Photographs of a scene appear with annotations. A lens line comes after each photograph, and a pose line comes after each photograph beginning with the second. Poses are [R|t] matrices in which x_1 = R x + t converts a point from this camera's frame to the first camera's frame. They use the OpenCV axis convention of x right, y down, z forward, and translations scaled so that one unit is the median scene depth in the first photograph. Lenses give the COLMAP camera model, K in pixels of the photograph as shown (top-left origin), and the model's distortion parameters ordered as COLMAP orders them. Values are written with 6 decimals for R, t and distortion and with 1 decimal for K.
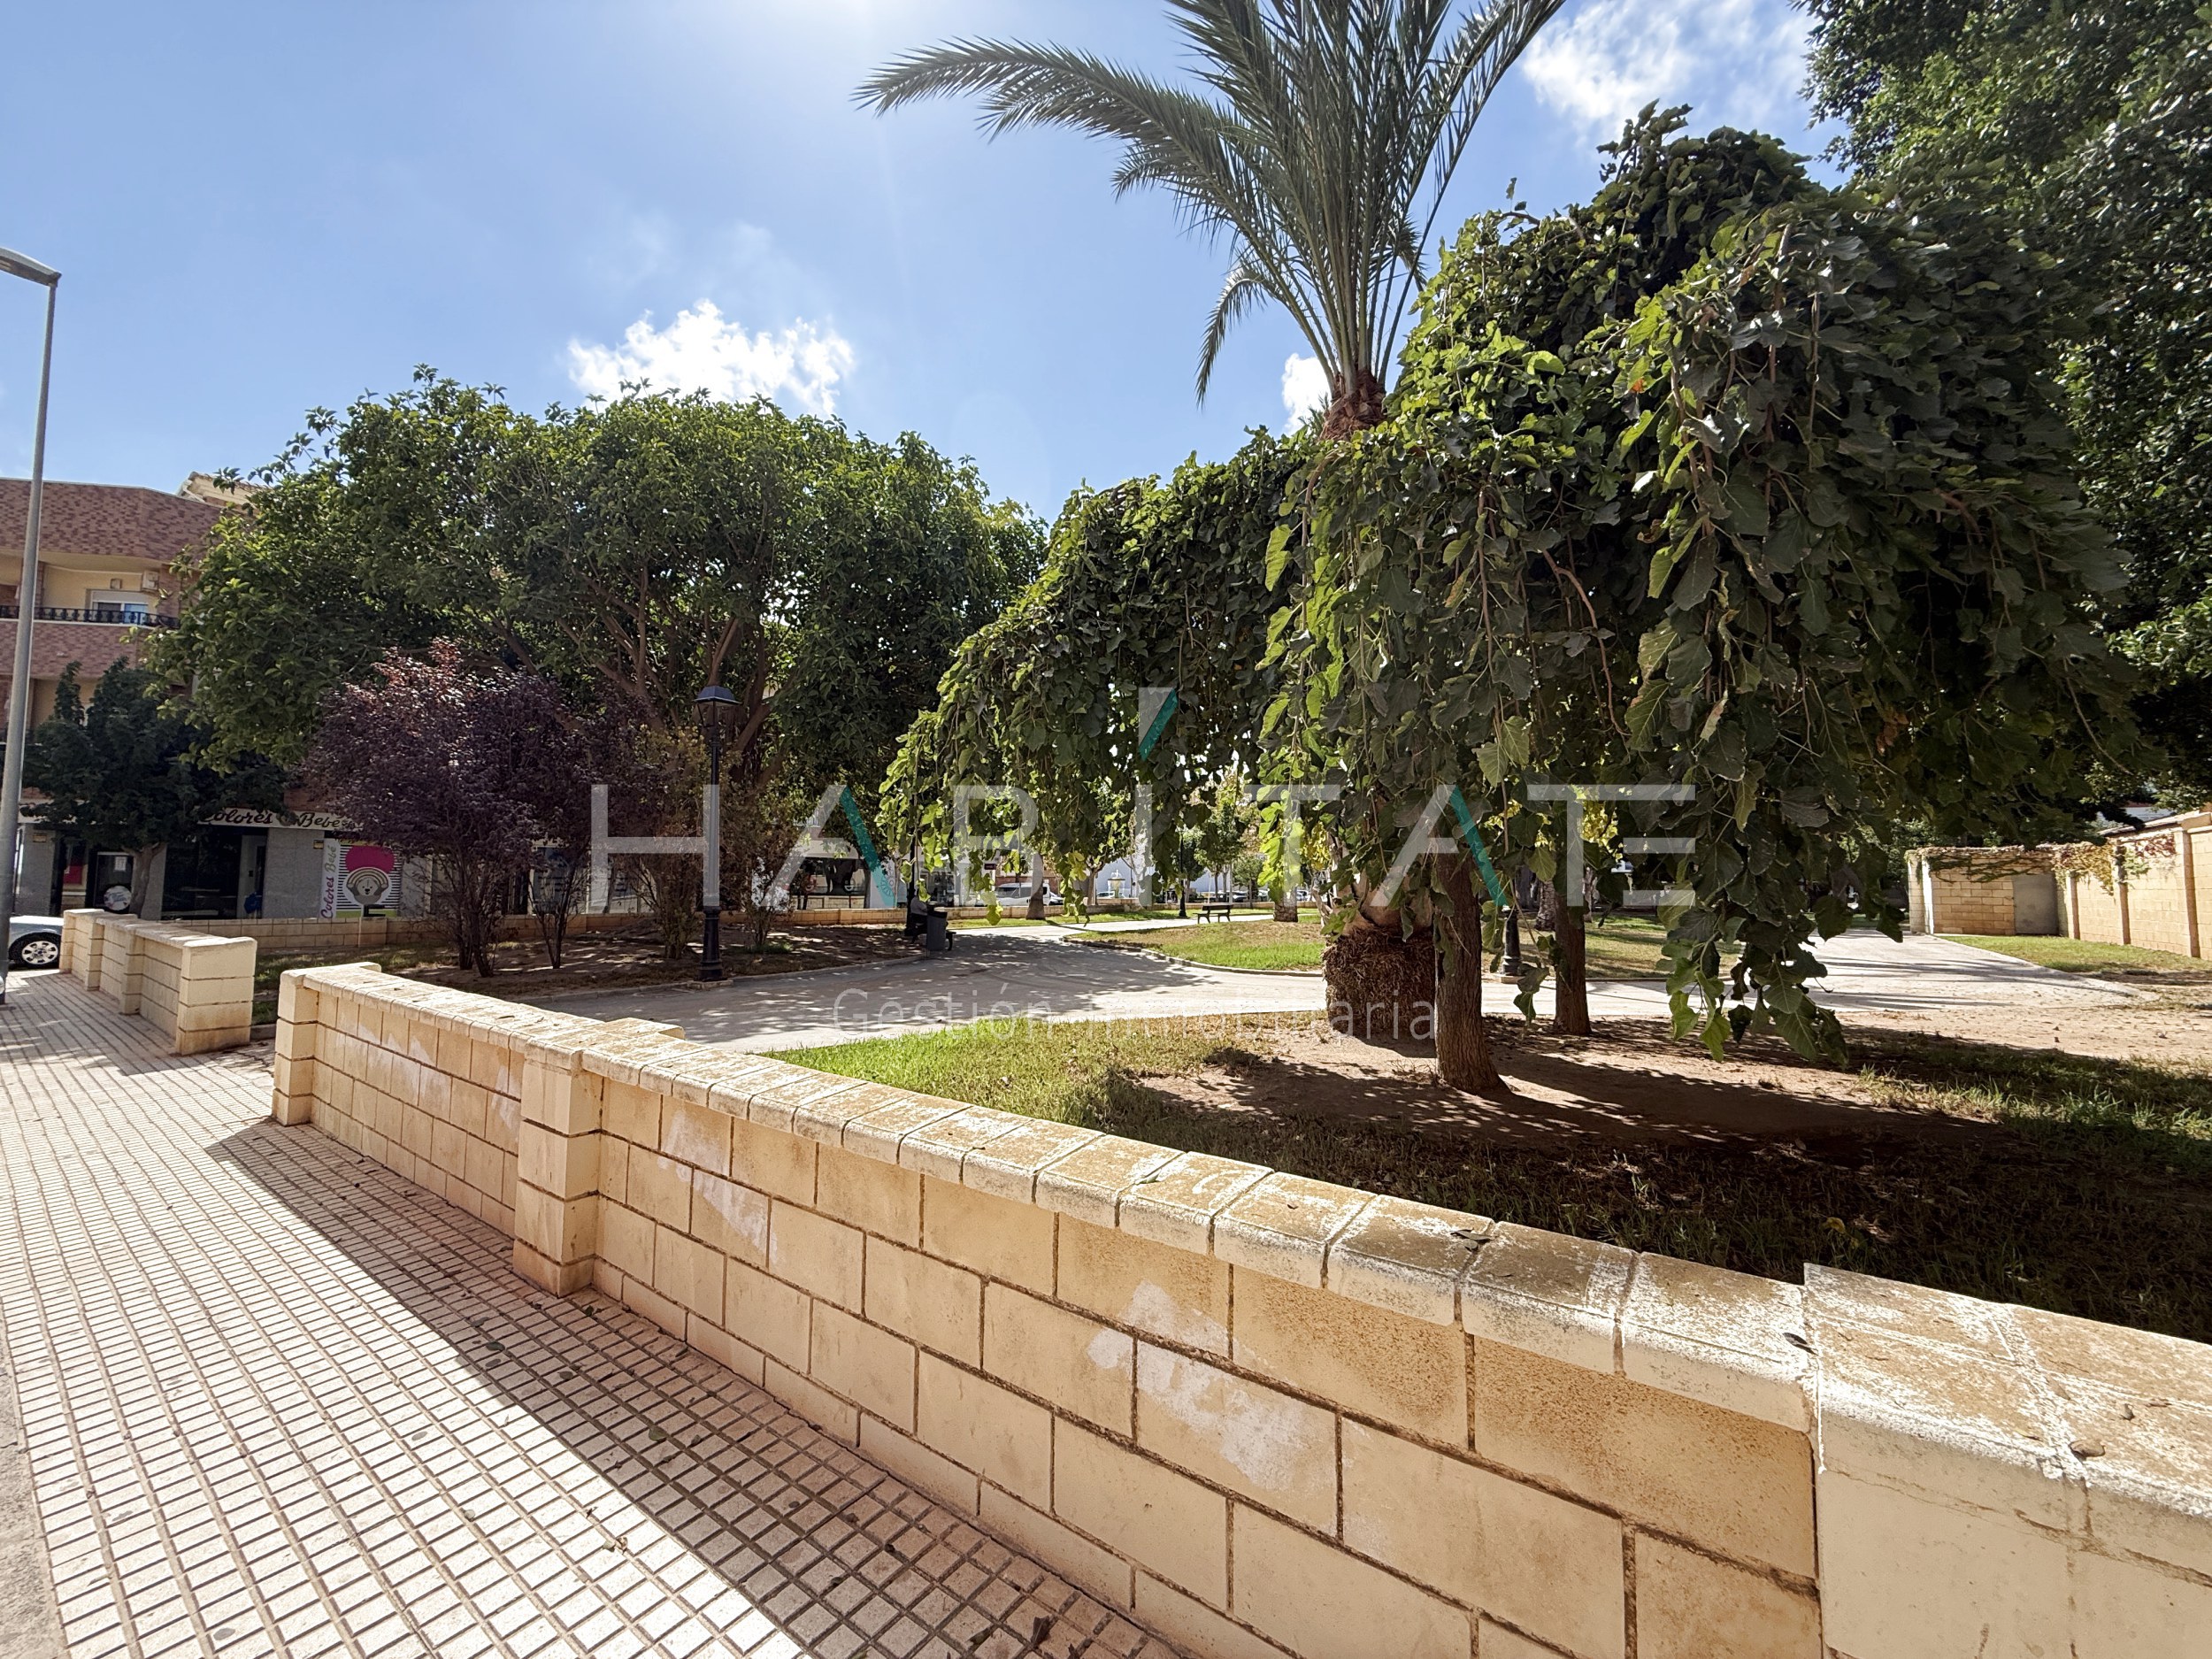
lens RADIAL K [[877.0, 0, 1103.6], [0, 877.0, 831.7], [0, 0, 1]] dist [-0.001231, 0.000141]
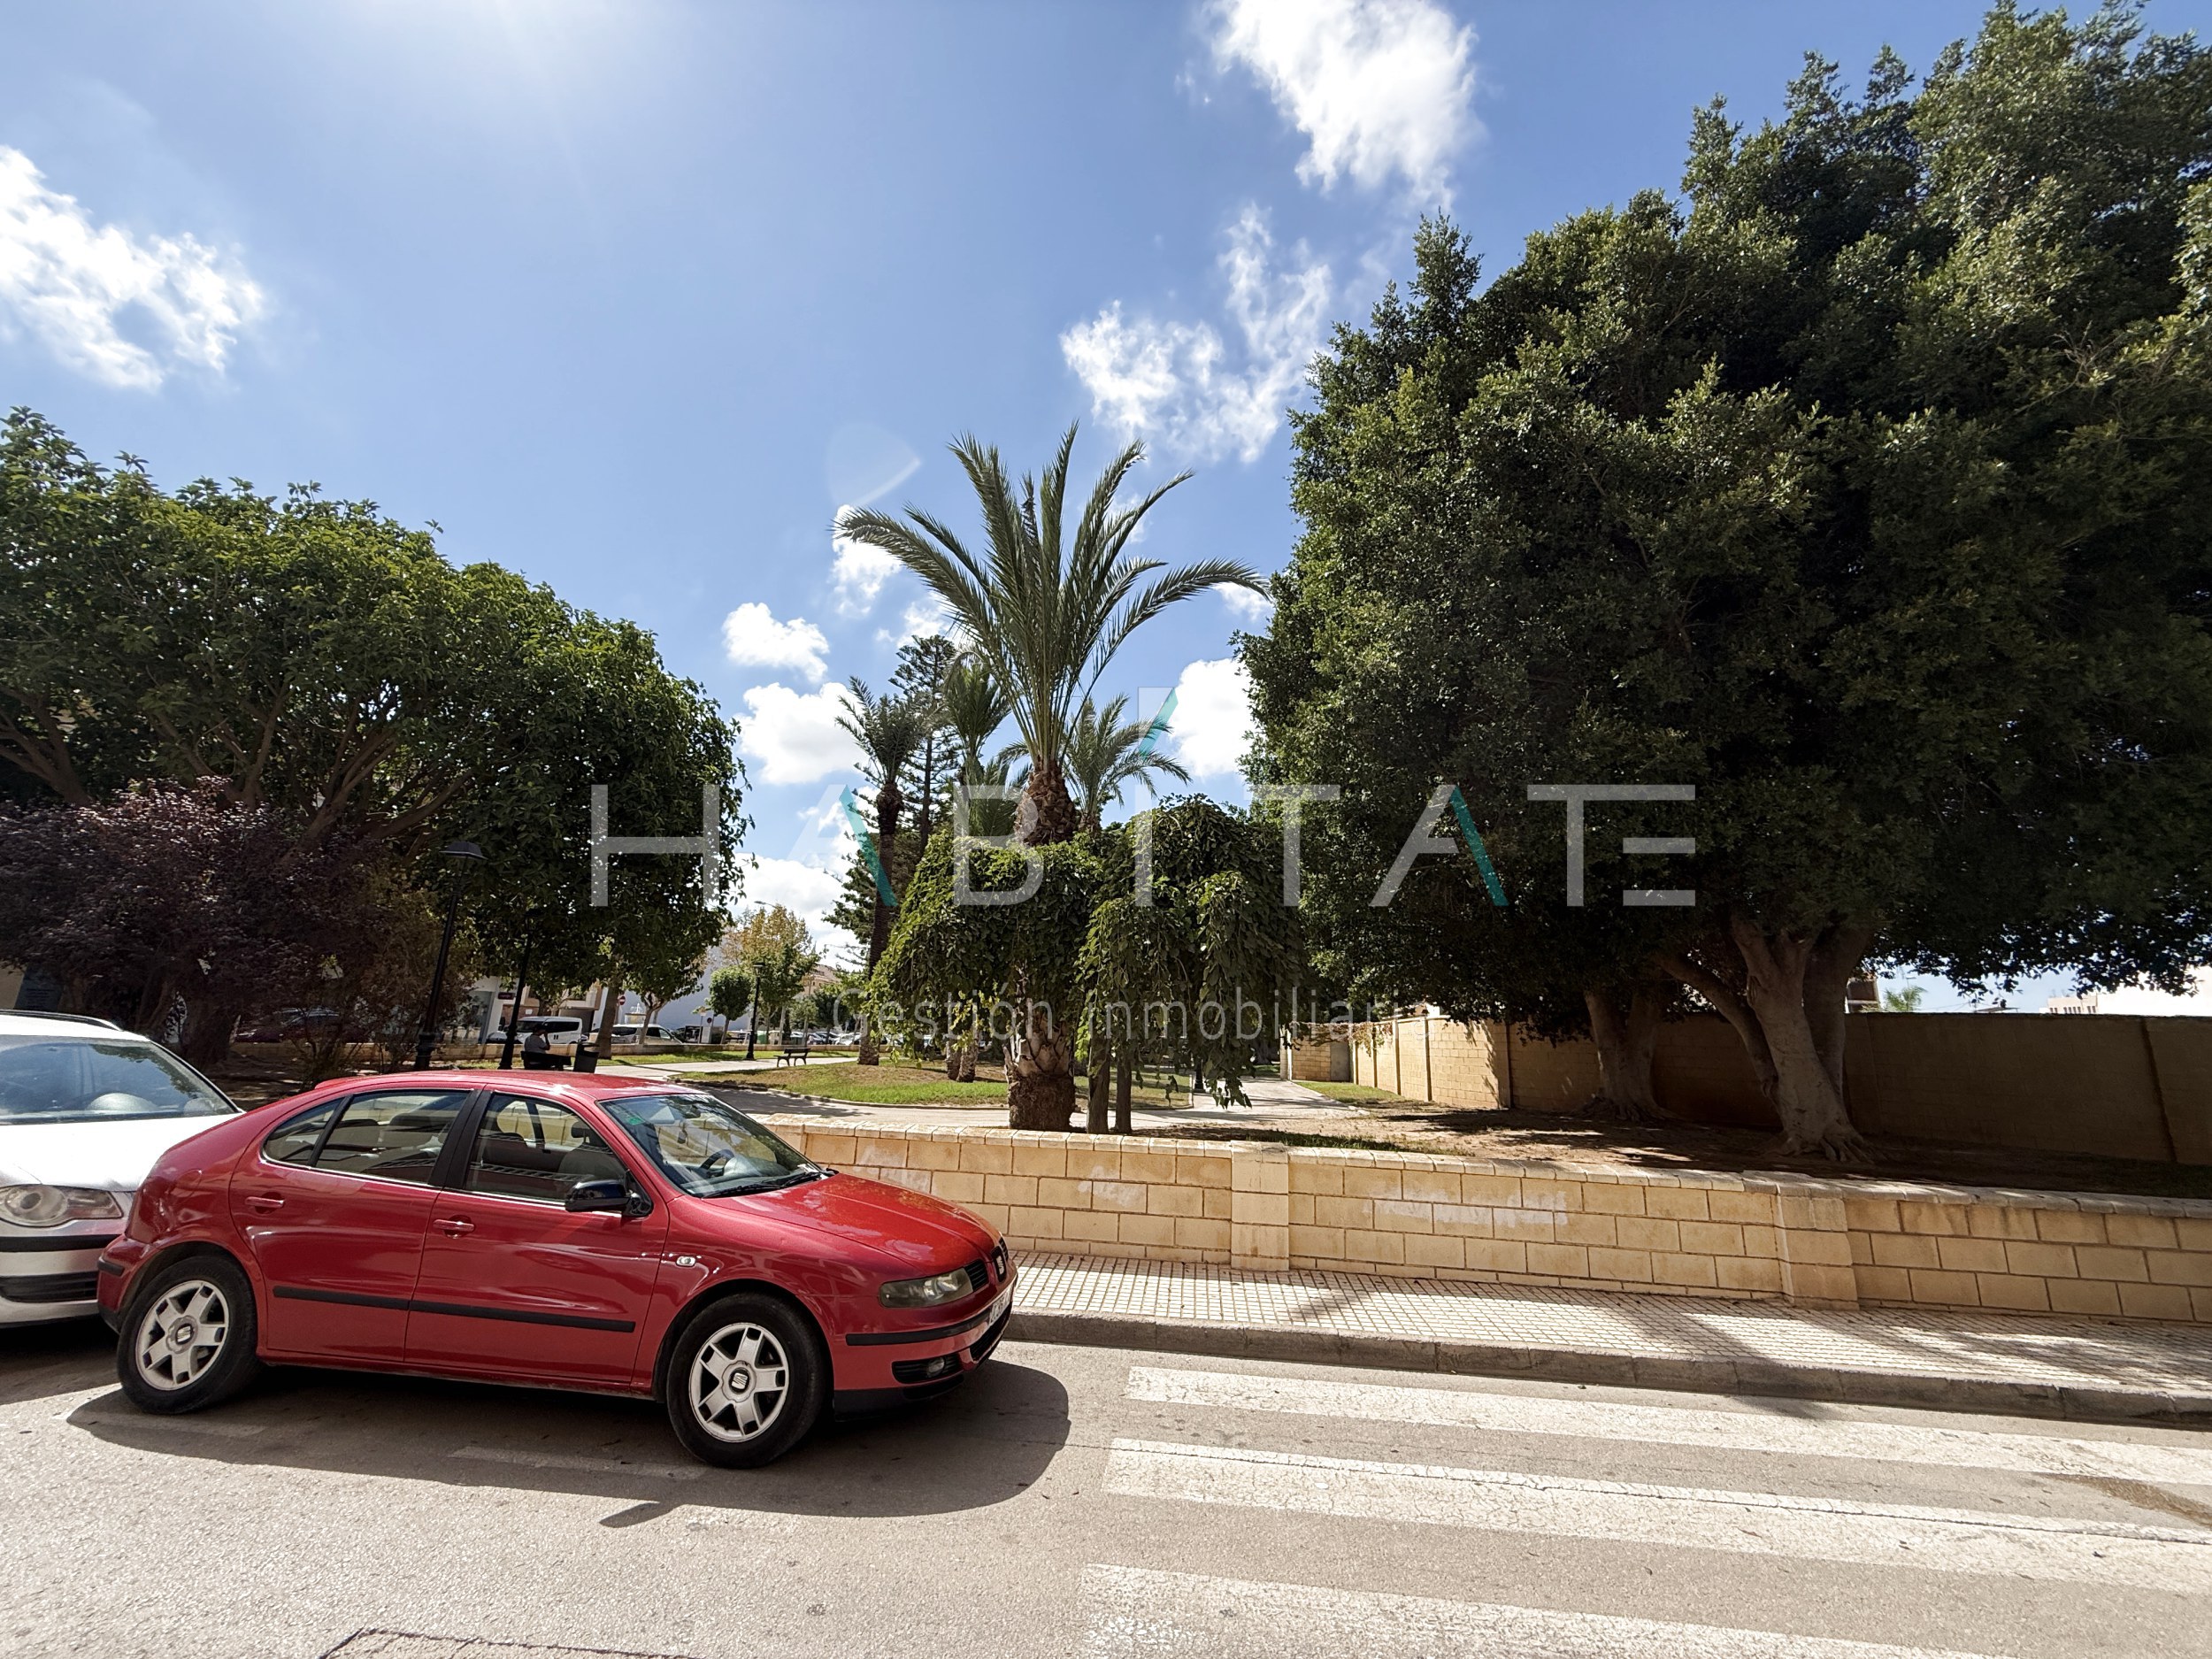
lens RADIAL K [[877.0, 0, 1100.7], [0, 877.0, 827.5], [0, 0, 1]] dist [-0.001231, 0.000141]
pose [[0.858132, 0.149321, 0.491236, -0.175721], [-0.068105, 0.981425, -0.179352, -0.022088], [-0.508893, 0.120452, 0.852361, -0.212353]]
